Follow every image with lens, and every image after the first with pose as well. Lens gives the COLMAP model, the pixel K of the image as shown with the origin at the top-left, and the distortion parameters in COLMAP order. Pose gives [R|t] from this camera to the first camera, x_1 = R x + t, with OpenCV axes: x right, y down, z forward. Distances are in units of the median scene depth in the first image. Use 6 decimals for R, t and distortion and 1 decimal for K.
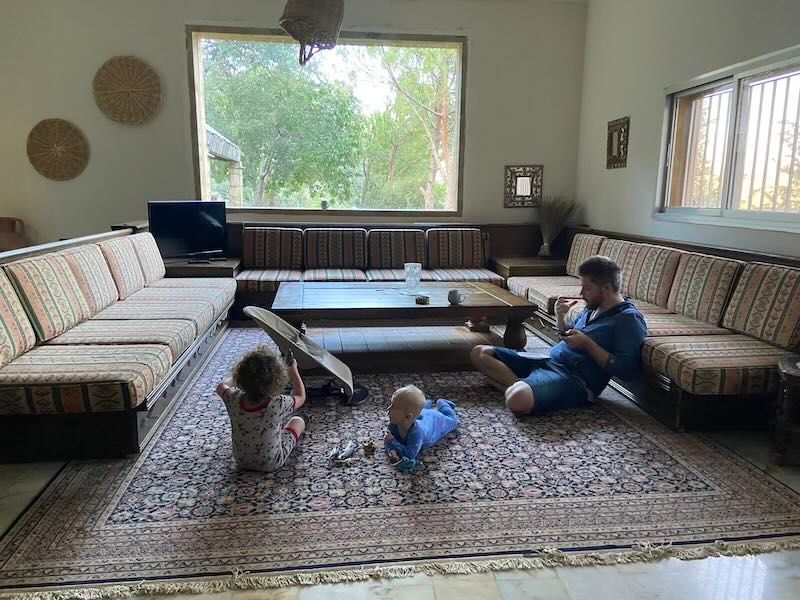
lens RADIAL K [[605.7, 0, 400.0], [0, 605.7, 300.0], [0, 0, 1]] dist [0.064067, -0.001127]
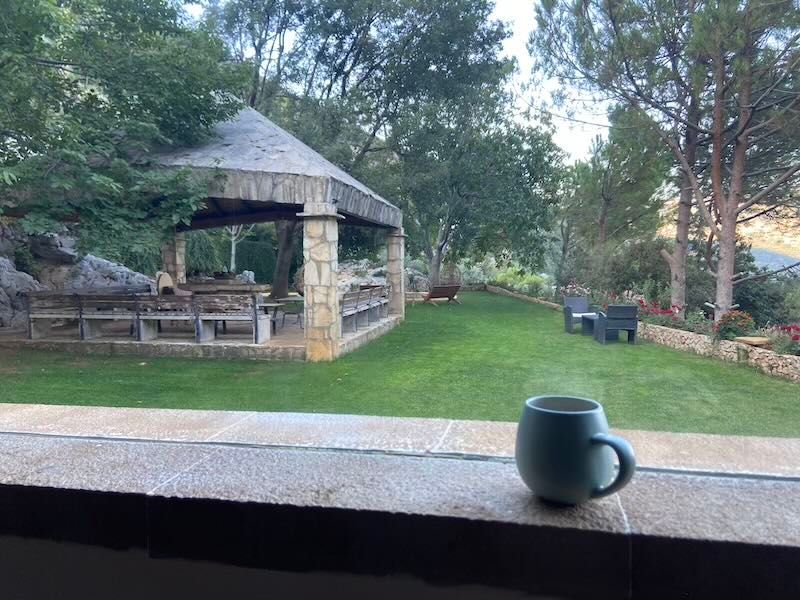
lens RADIAL K [[605.7, 0, 400.0], [0, 605.7, 300.0], [0, 0, 1]] dist [0.064067, -0.001127]
pose [[0.953531, -0.015483, -0.300897, -0.024903], [-0.018096, 0.993933, -0.108489, -0.035697], [0.300751, 0.108893, 0.947466, 0.189075]]
